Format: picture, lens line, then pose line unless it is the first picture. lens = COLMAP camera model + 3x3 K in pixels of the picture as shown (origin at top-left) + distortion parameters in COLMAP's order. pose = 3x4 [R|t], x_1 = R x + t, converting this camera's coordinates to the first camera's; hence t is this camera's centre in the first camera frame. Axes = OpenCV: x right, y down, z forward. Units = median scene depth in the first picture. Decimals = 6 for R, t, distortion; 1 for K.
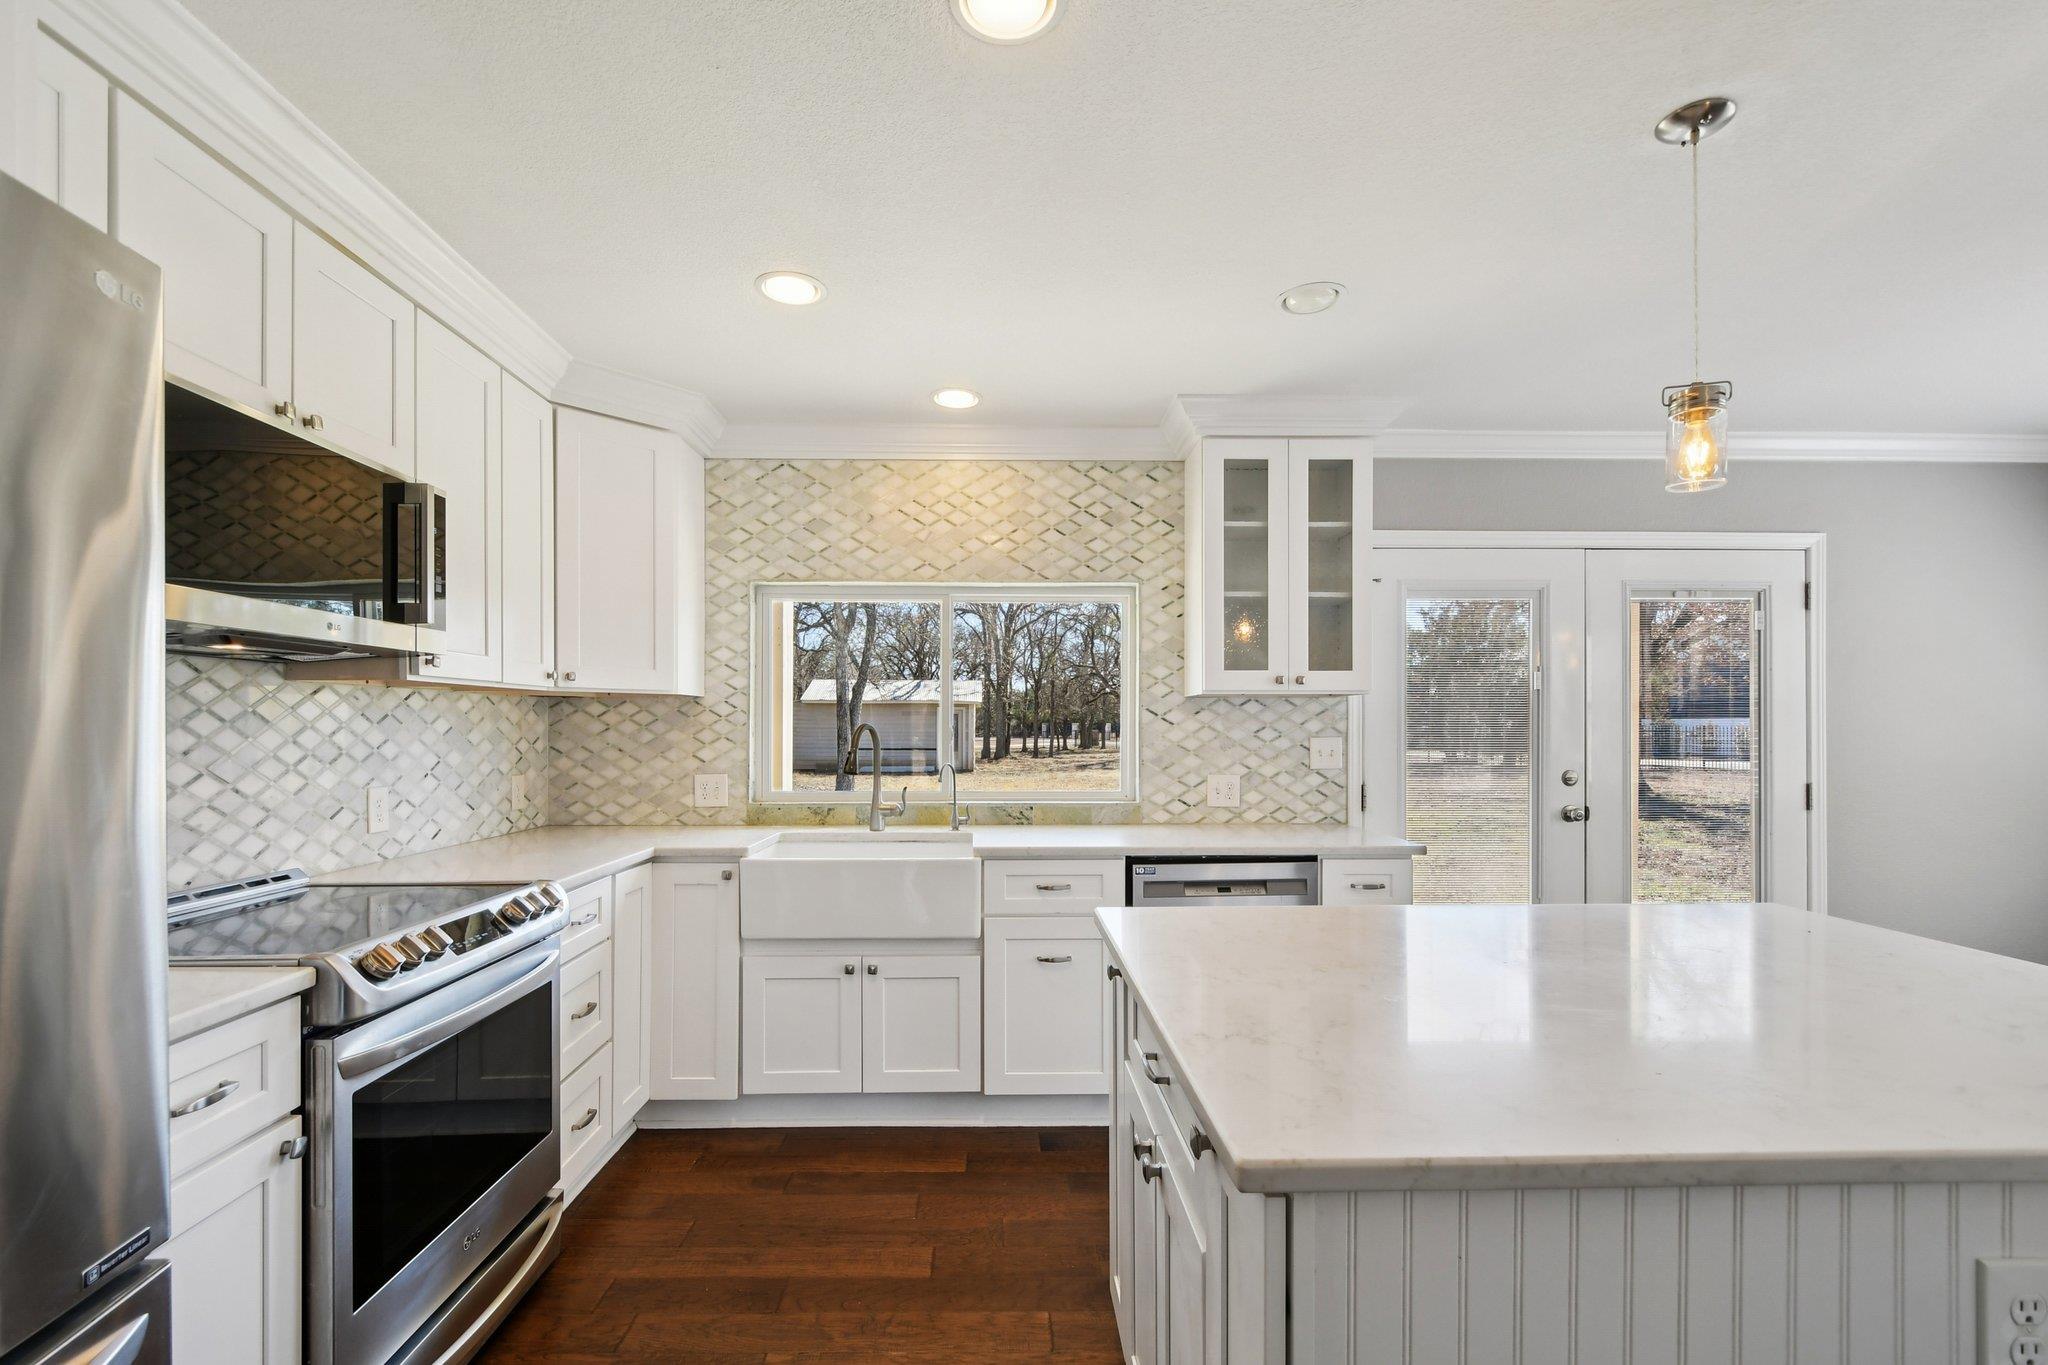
lens RADIAL K [[898.4, 0, 1015.6], [0, 898.4, 727.7], [0, 0, 1]] dist [0.000660, -0.004157]
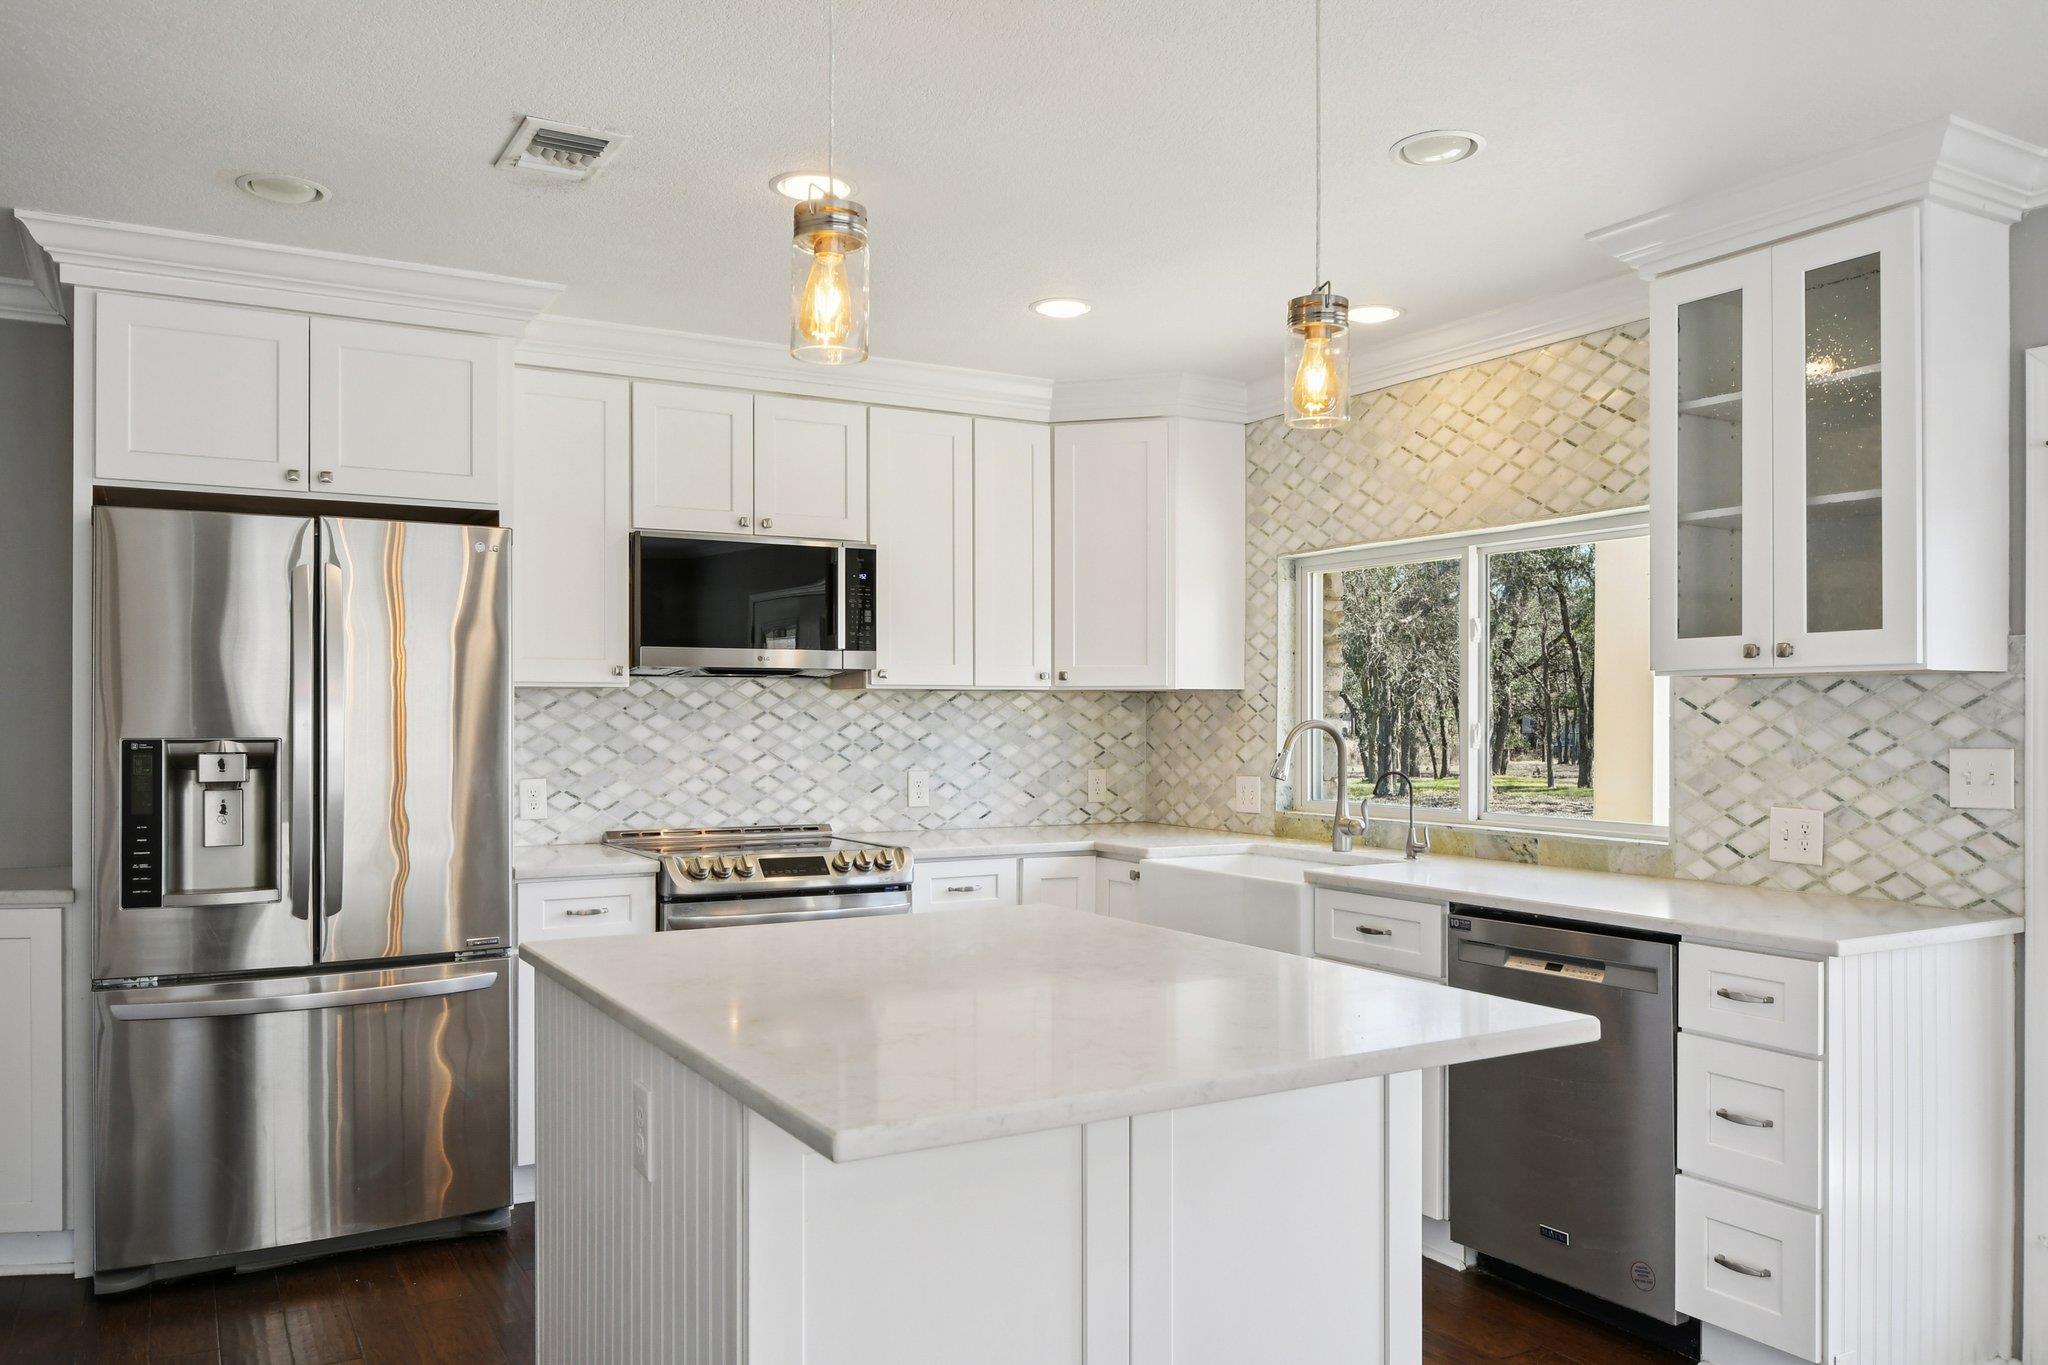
lens RADIAL K [[1504.8, 0, 1009.9], [0, 1504.8, 716.9], [0, 0, 1]] dist [0.001361, -0.006314]
pose [[0.480882, 0.001630, -0.876784, 0.859943], [-0.001090, 0.999999, 0.001261, -0.008812], [0.876785, 0.000349, 0.480883, 0.070533]]
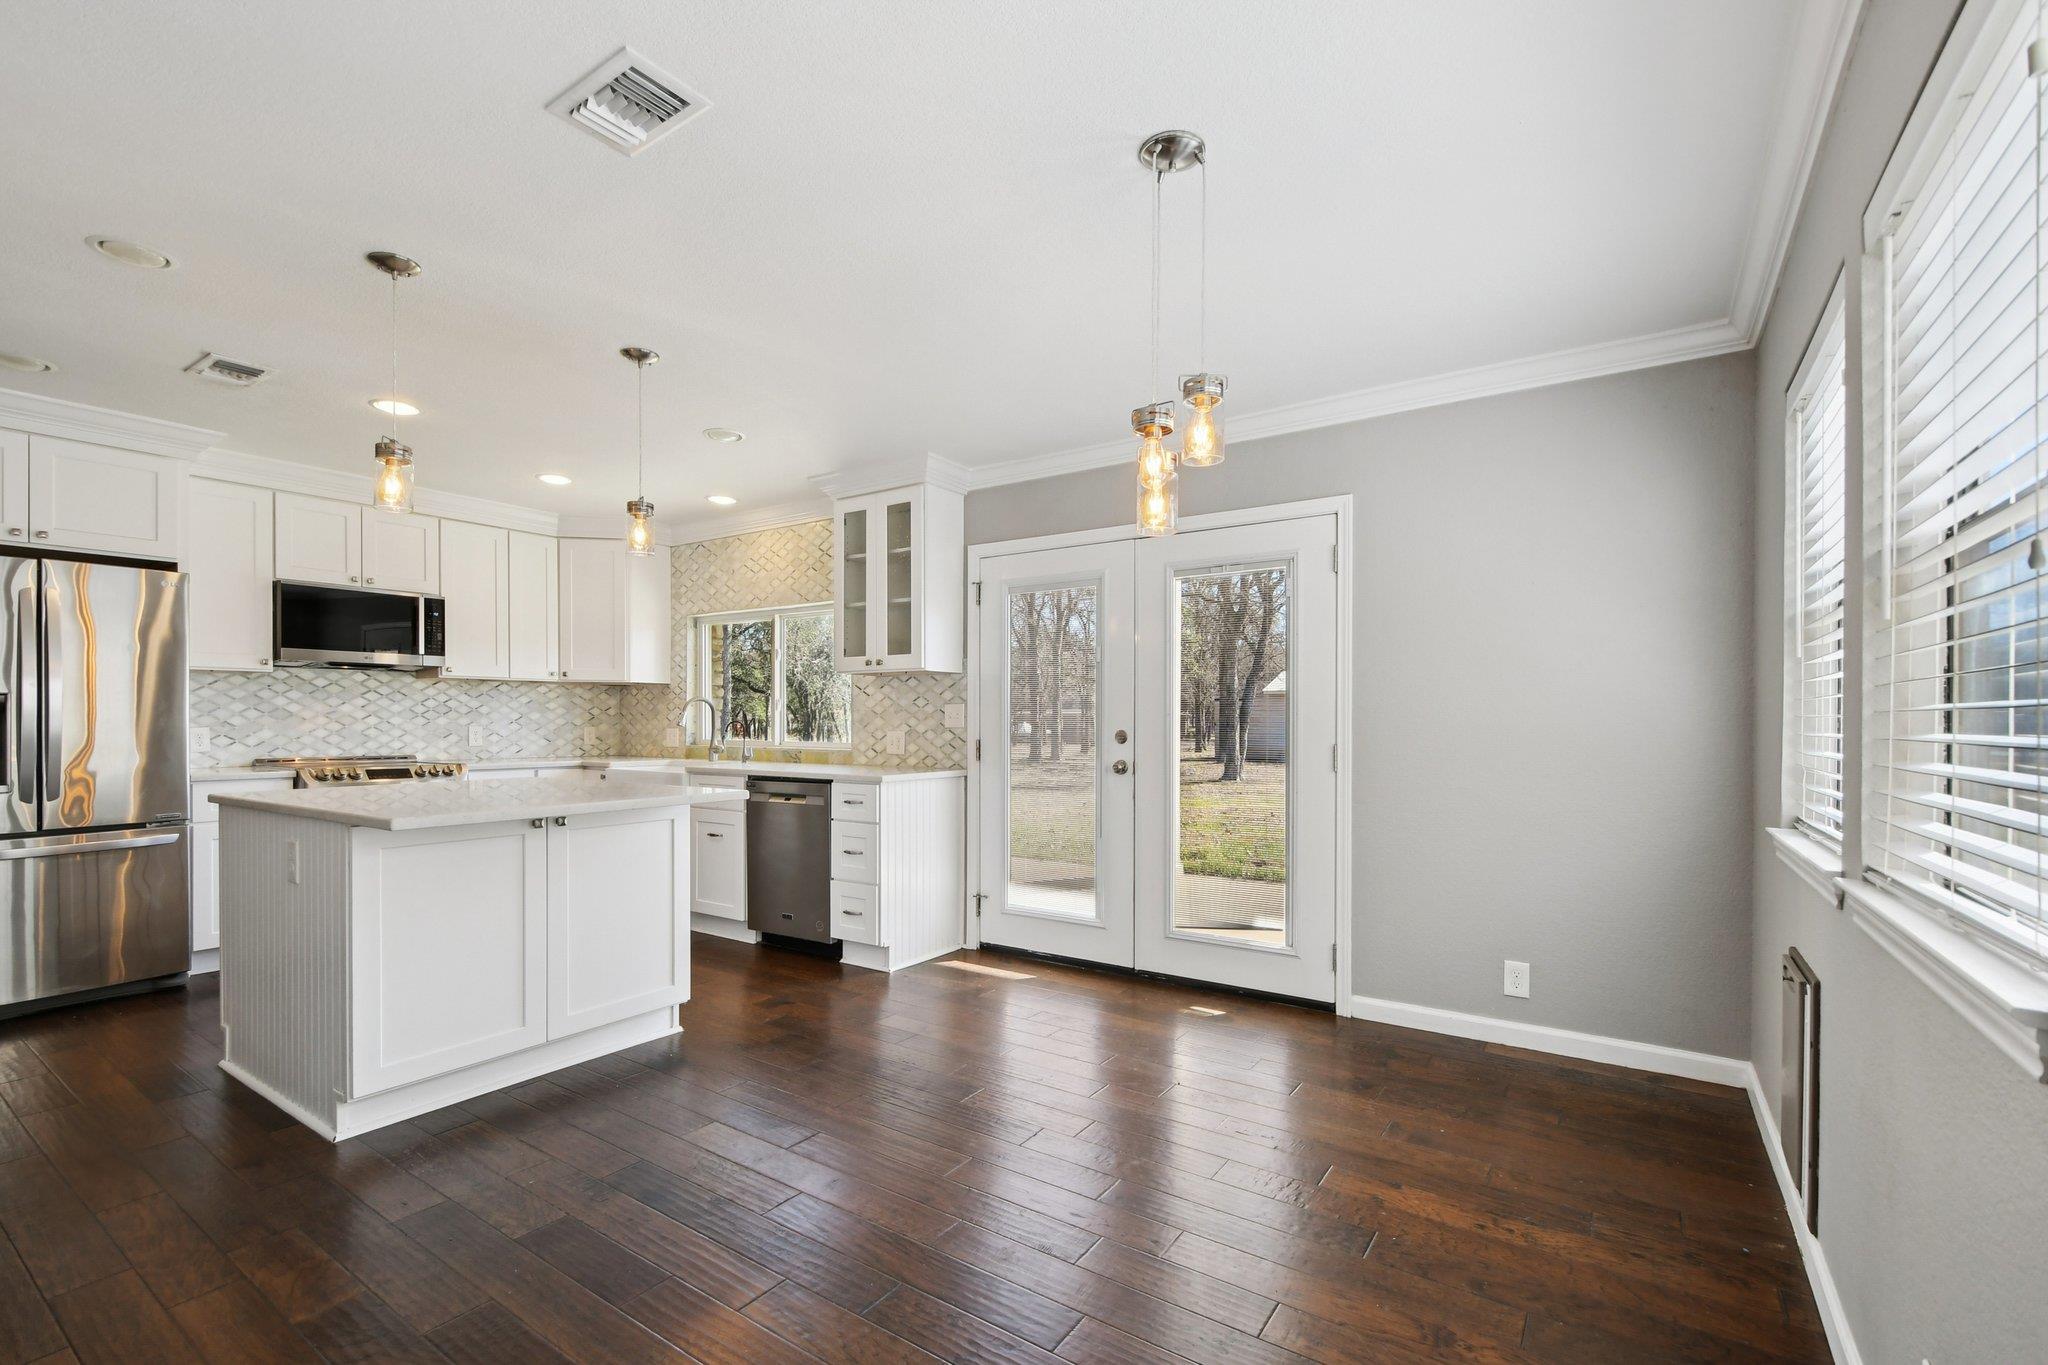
lens RADIAL K [[898.4, 0, 1015.6], [0, 898.4, 727.7], [0, 0, 1]] dist [0.000660, -0.004157]
pose [[0.816623, 0.006067, -0.577139, 1.205458], [-0.002134, 0.999970, 0.007493, 0.036342], [0.577167, -0.004888, 0.816612, -0.036721]]
